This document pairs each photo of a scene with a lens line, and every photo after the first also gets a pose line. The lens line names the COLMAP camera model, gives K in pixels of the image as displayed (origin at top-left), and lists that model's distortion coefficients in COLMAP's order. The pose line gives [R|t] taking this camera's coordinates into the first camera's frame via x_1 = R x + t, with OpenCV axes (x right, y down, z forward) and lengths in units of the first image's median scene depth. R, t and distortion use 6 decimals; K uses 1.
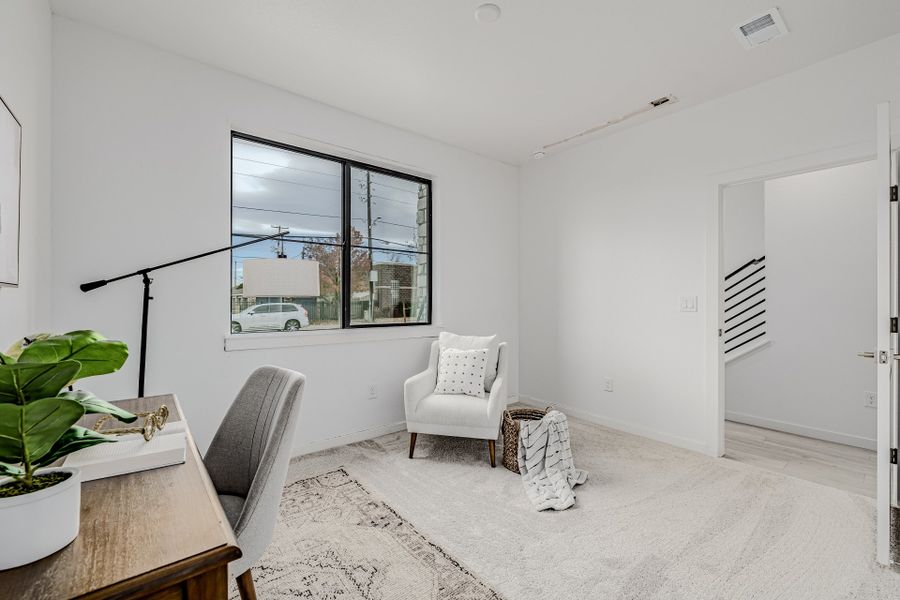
lens RADIAL K [[377.5, 0, 450.1], [0, 377.5, 300.5], [0, 0, 1]] dist [0.001495, 0.000216]
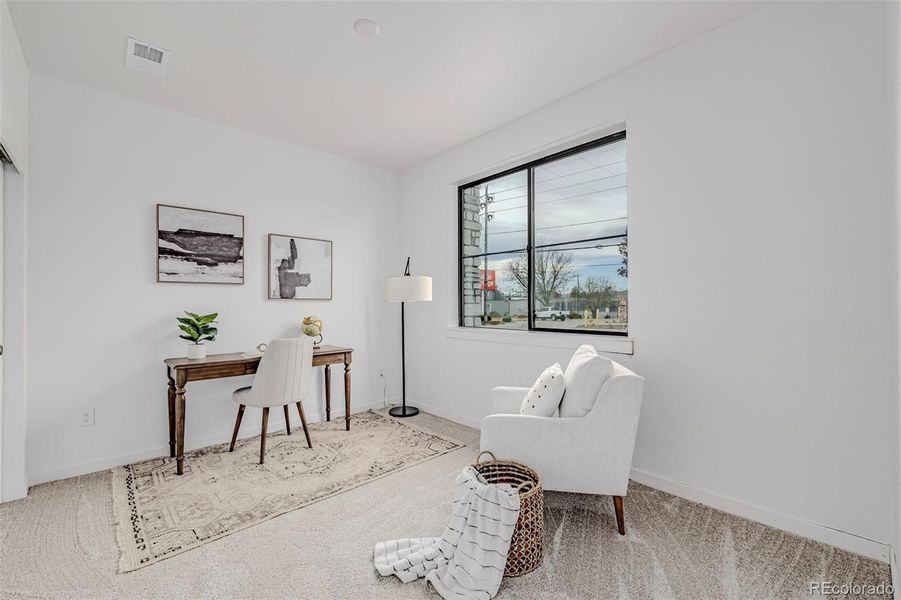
lens RADIAL K [[378.0, 0, 447.8], [0, 378.0, 300.9], [0, 0, 1]] dist [0.001495, 0.000216]
pose [[0.059572, -0.004781, -0.998213, 1.061432], [0.009657, 0.999944, -0.004213, -0.005210], [0.998177, -0.009388, 0.059615, 1.059569]]
